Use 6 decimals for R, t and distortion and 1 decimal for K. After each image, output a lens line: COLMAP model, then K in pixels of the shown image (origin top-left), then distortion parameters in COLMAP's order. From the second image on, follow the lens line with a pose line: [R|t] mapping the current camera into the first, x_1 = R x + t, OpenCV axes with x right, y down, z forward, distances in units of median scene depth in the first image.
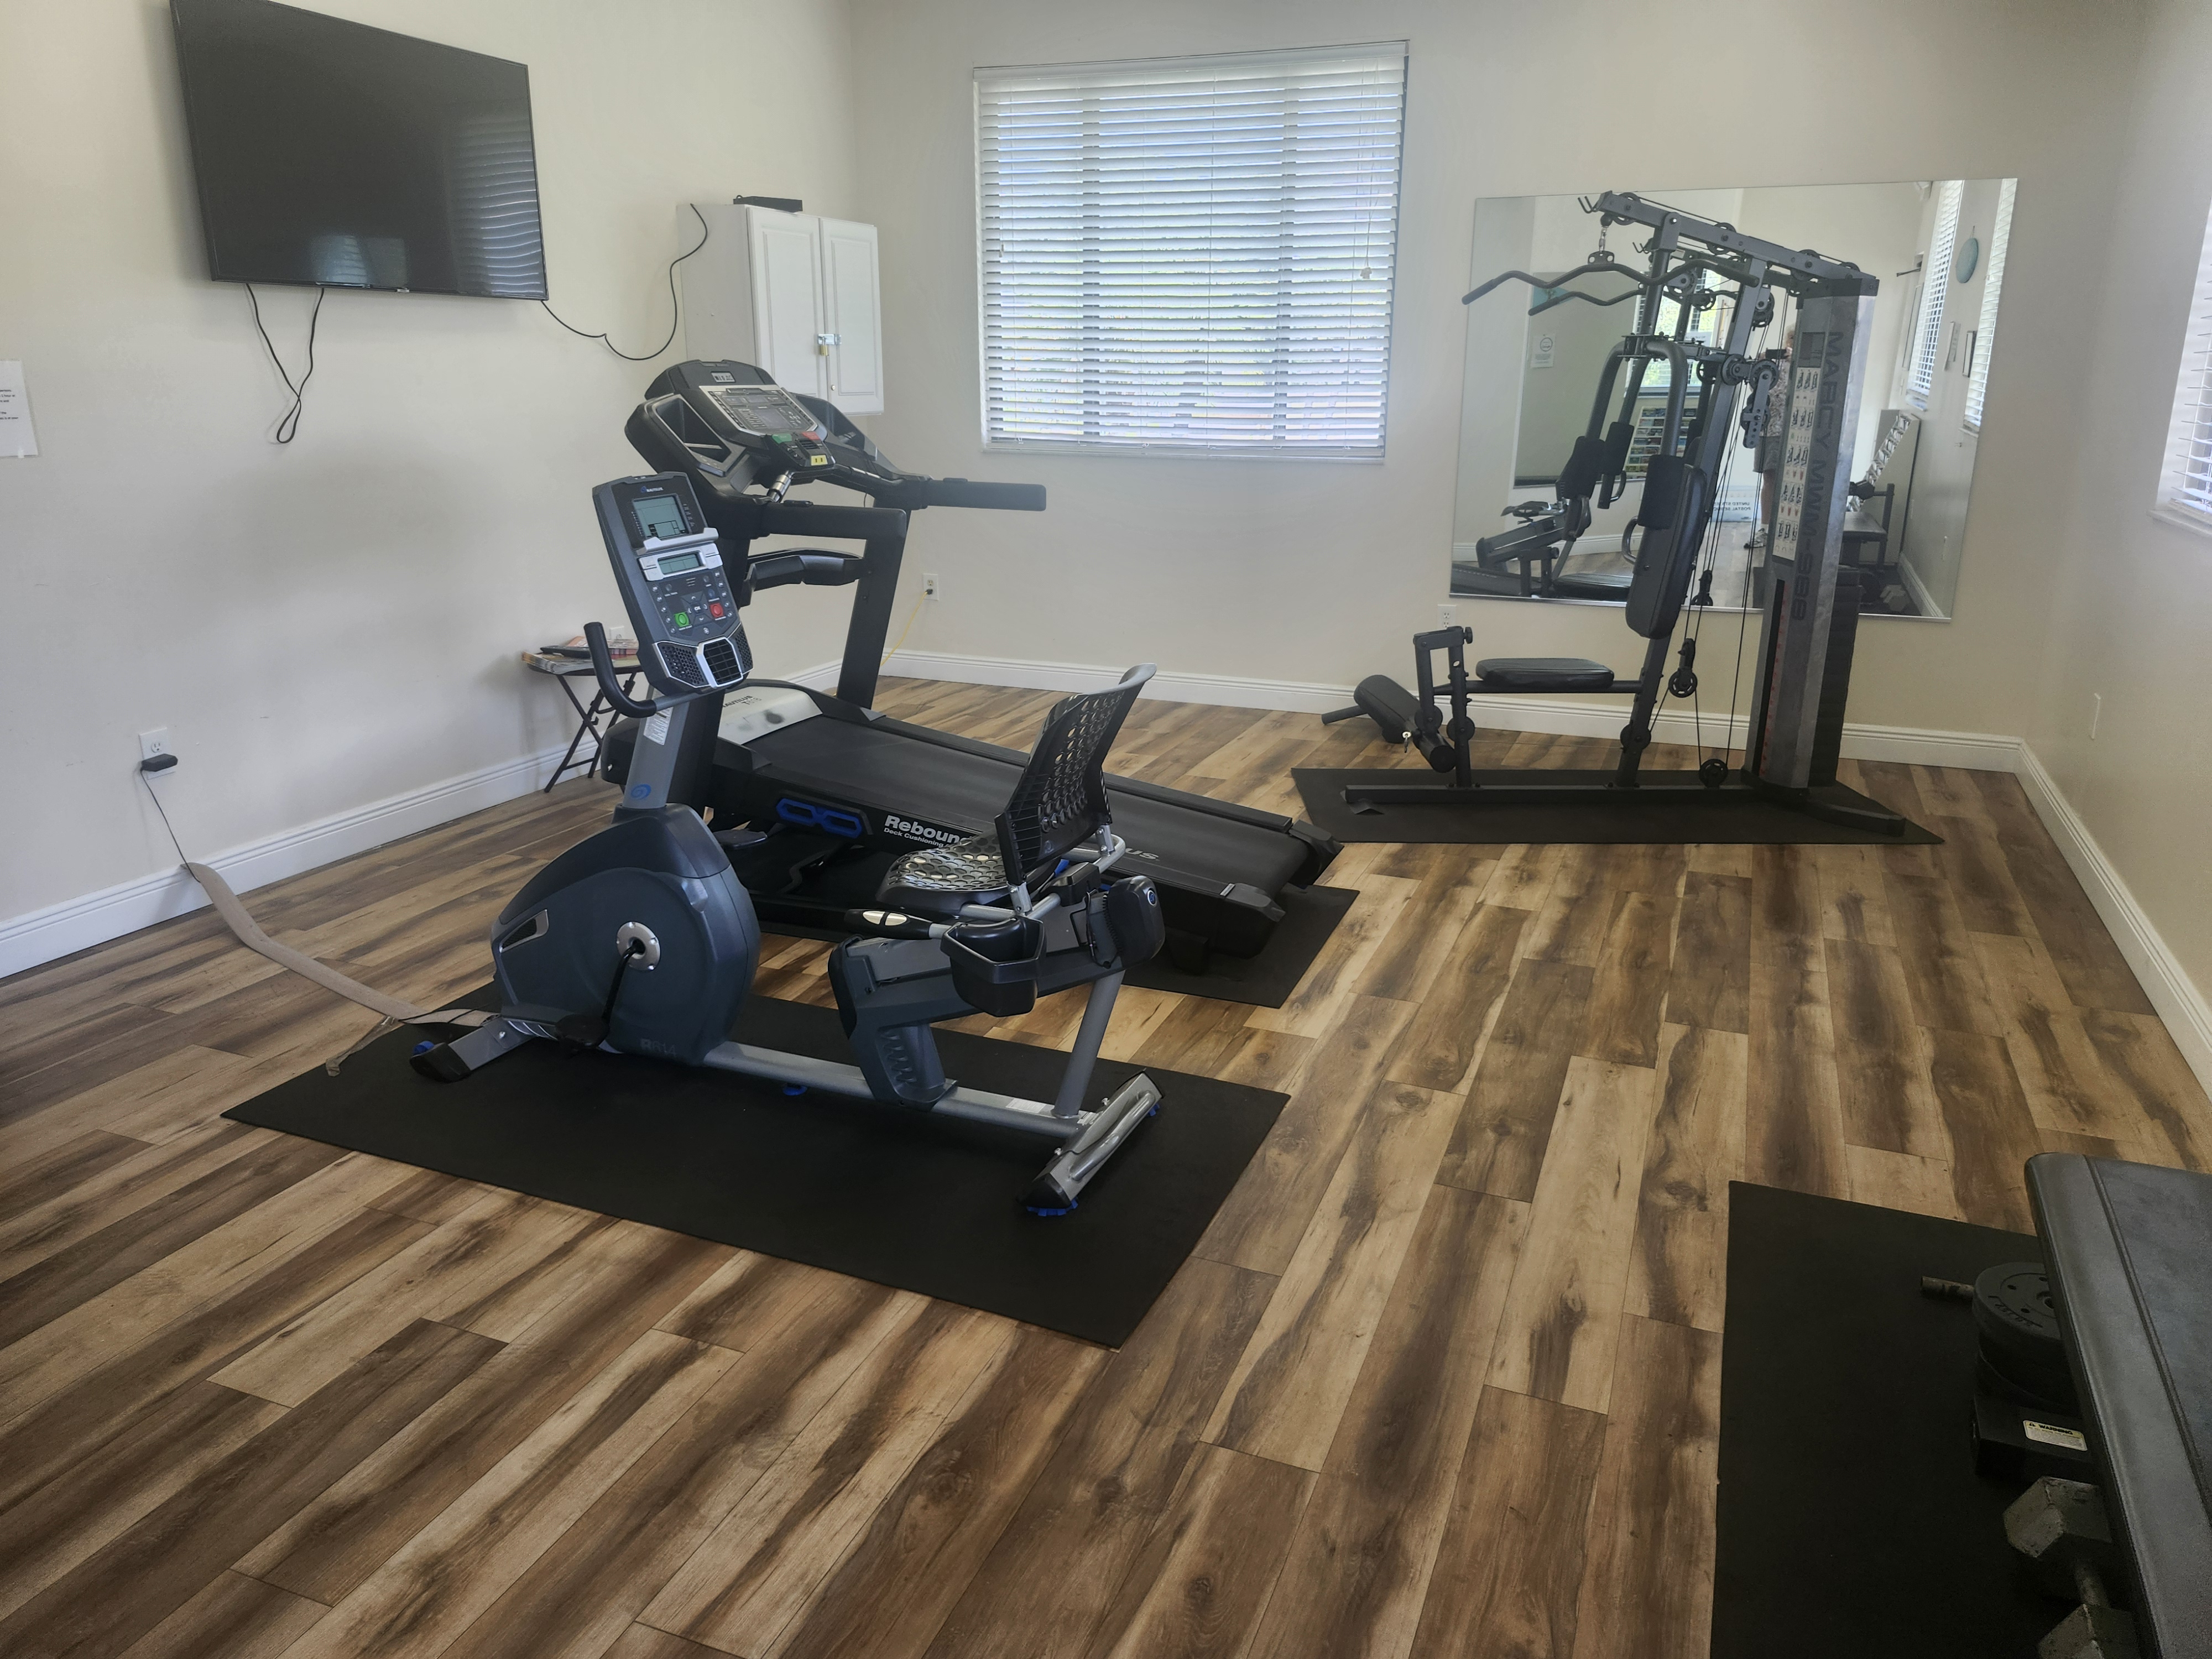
lens RADIAL K [[1542.7, 0, 1113.8], [0, 1542.7, 825.4], [0, 0, 1]] dist [0.080069, -0.071614]
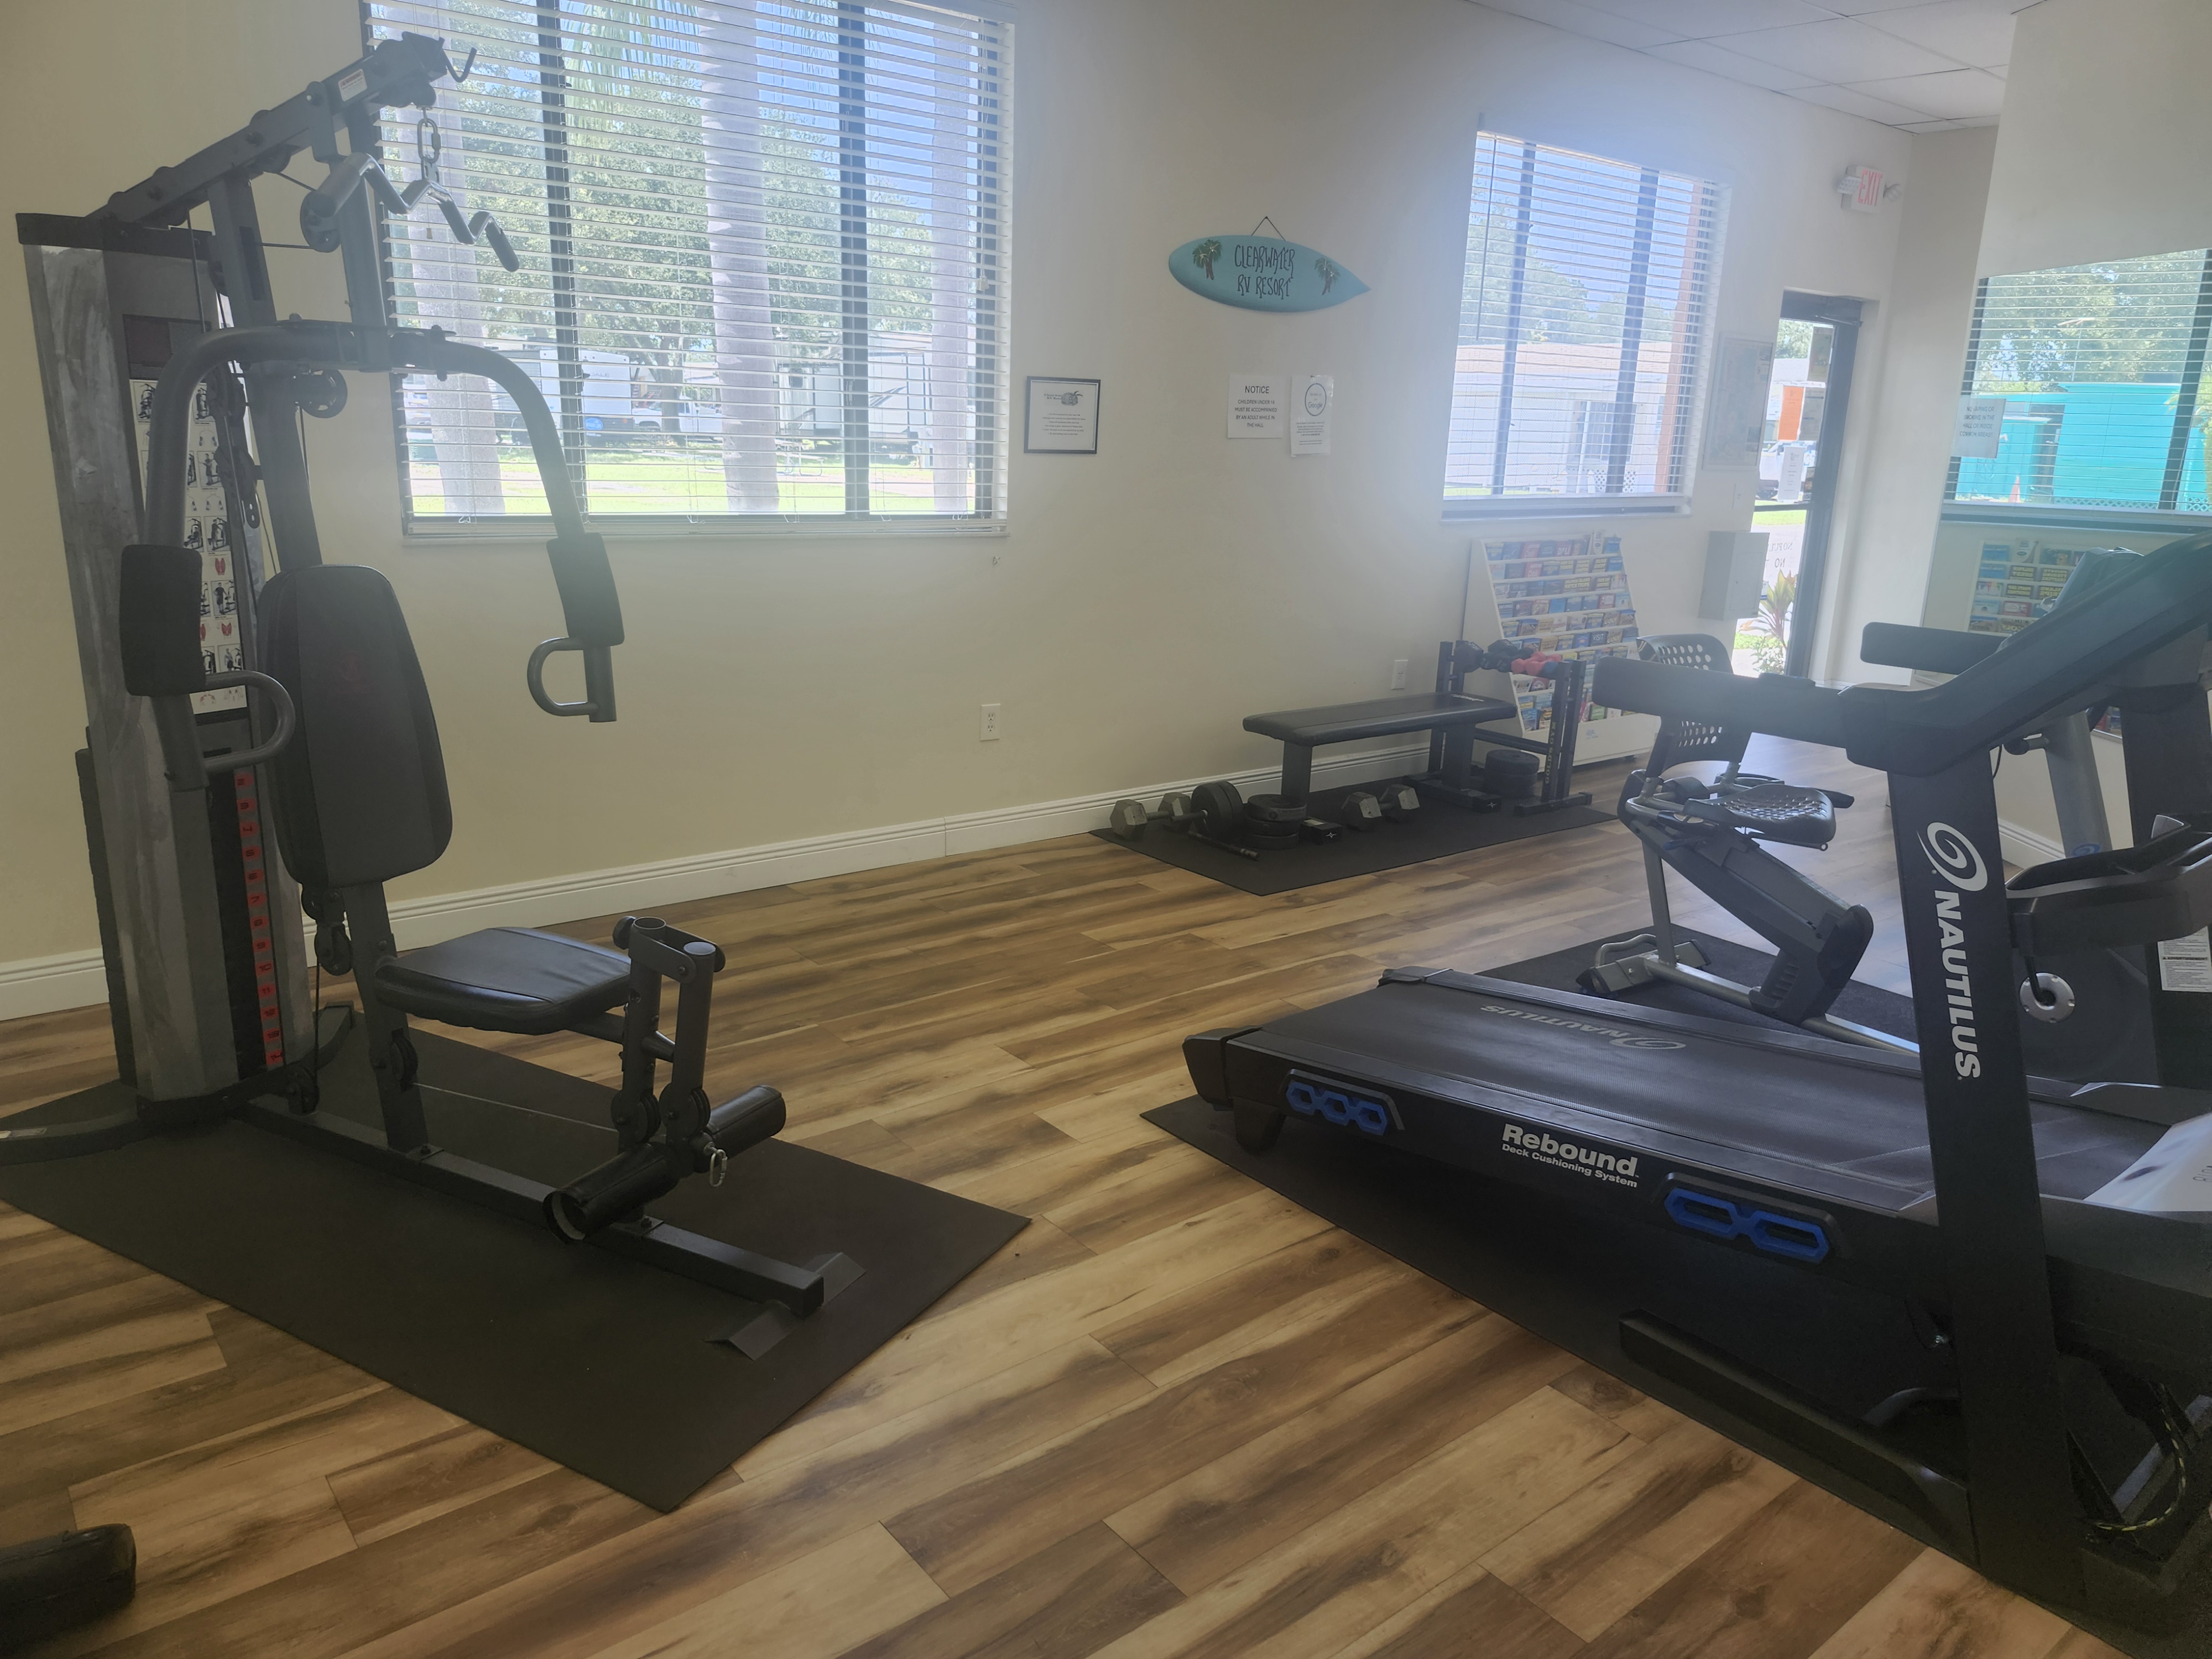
lens RADIAL K [[1542.7, 0, 1113.8], [0, 1542.7, 825.4], [0, 0, 1]] dist [0.080069, -0.071614]
pose [[-0.868601, -0.160818, 0.468689, -0.196203], [0.106235, 0.863435, 0.493147, -0.552592], [-0.483990, 0.478139, -0.732896, 1.828043]]
